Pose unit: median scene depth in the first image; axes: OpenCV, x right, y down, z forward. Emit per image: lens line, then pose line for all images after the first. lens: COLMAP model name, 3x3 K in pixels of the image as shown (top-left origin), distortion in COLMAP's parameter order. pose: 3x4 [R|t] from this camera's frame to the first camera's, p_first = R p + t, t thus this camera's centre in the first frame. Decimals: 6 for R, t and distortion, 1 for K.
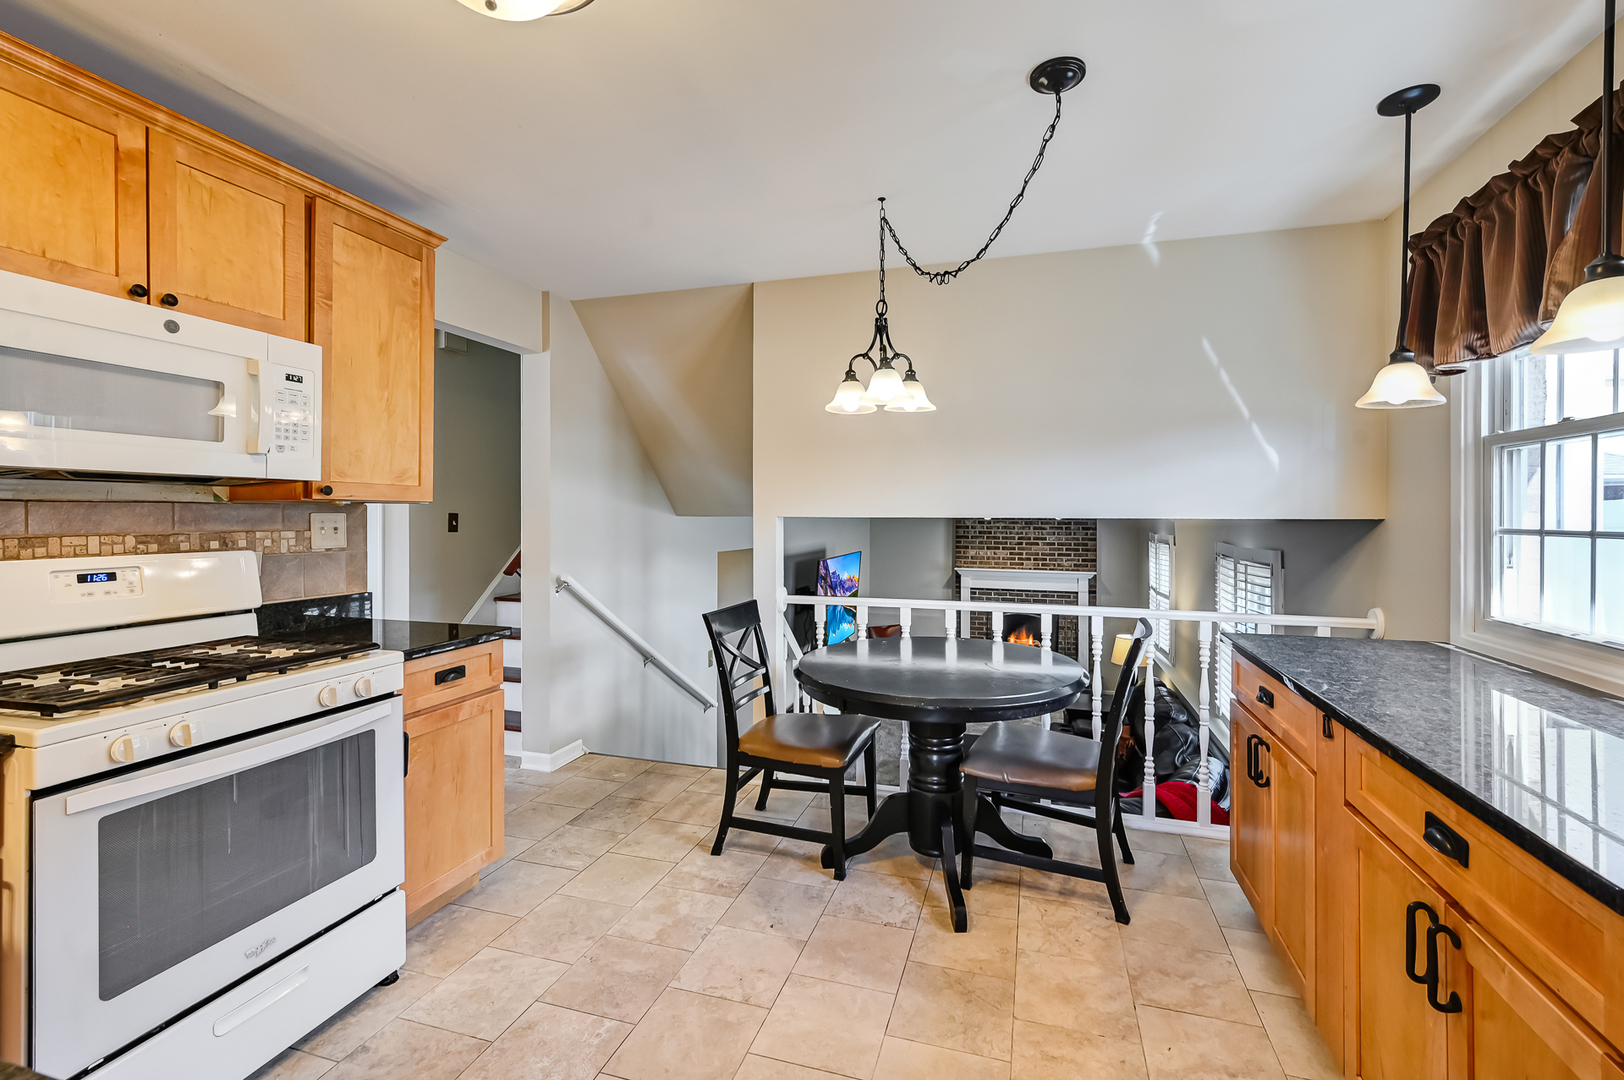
lens RADIAL K [[682.0, 0, 837.1], [0, 682.0, 511.3], [0, 0, 1]] dist [0.003220, 0.000569]
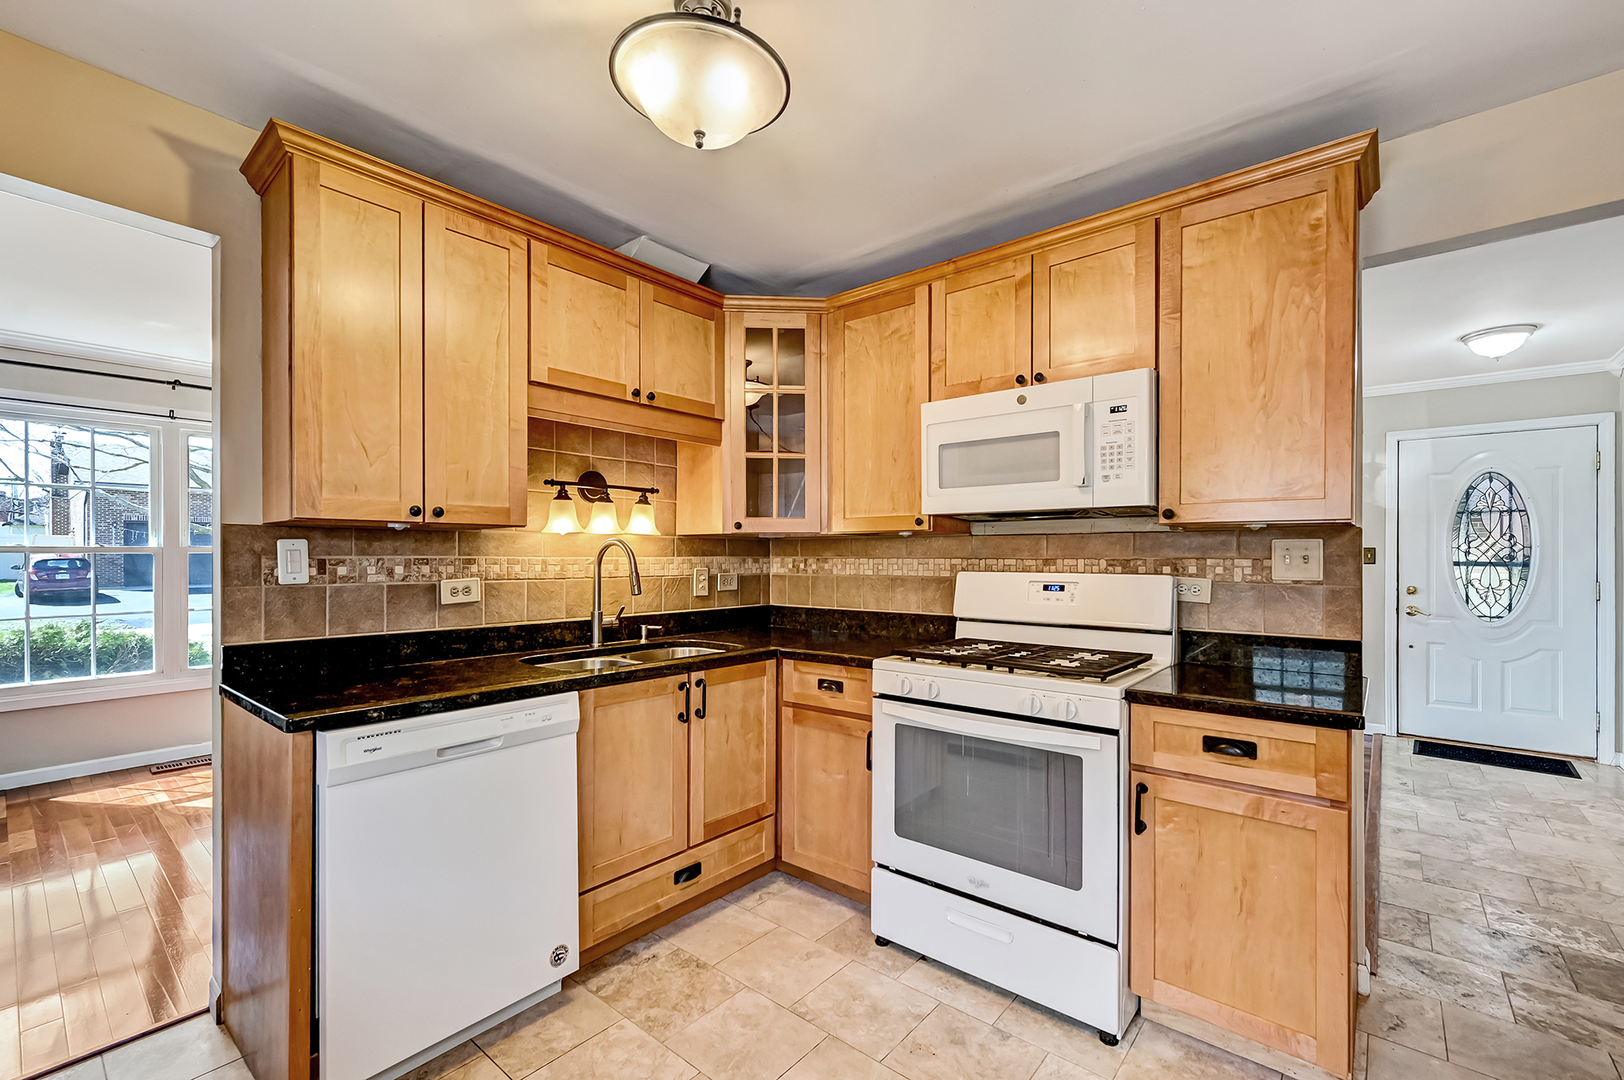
lens RADIAL K [[682.0, 0, 808.3], [0, 682.0, 558.3], [0, 0, 1]] dist [0.003220, 0.000569]
pose [[-0.395858, -0.003122, -0.918306, 0.358493], [0.000244, 0.999994, -0.003505, 0.038014], [0.918312, -0.001611, -0.395855, 0.997577]]
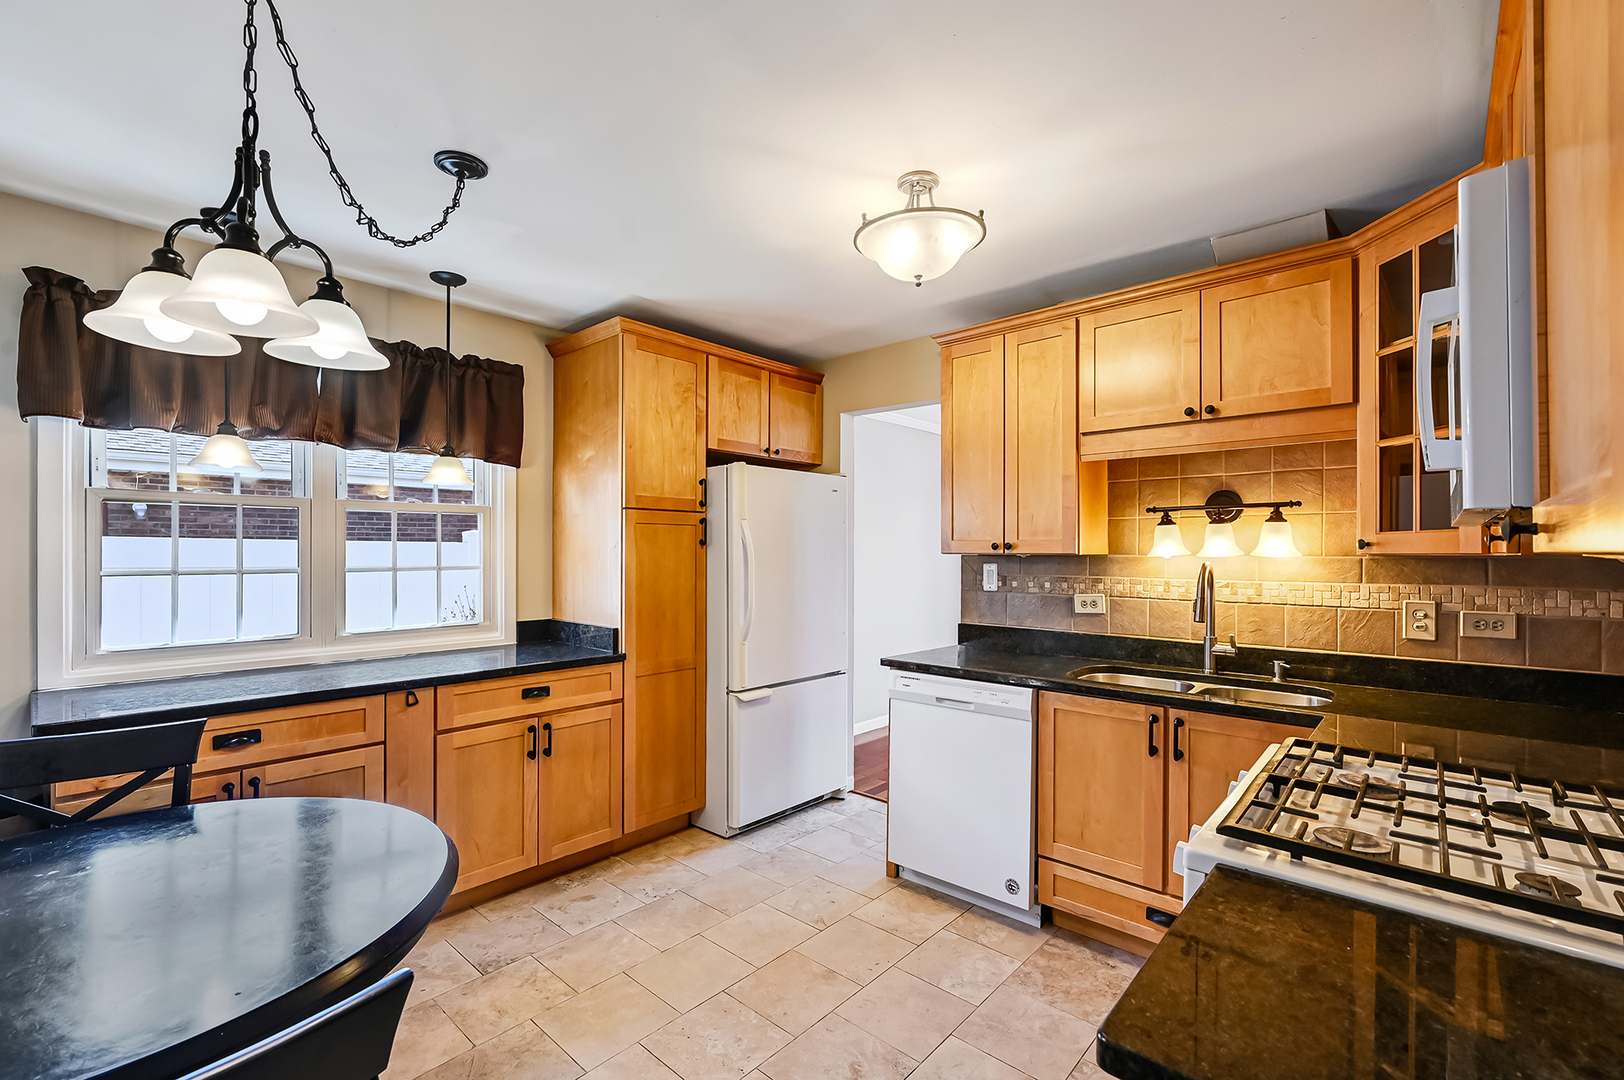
lens RADIAL K [[701.6, 0, 812.6], [0, 701.6, 551.1], [0, 0, 1]] dist [-0.004103, -0.000296]
pose [[-0.908220, -0.006951, 0.418434, -0.601223], [-0.009490, 0.999947, -0.003988, -0.014071], [-0.418384, -0.007593, -0.908238, 1.628899]]
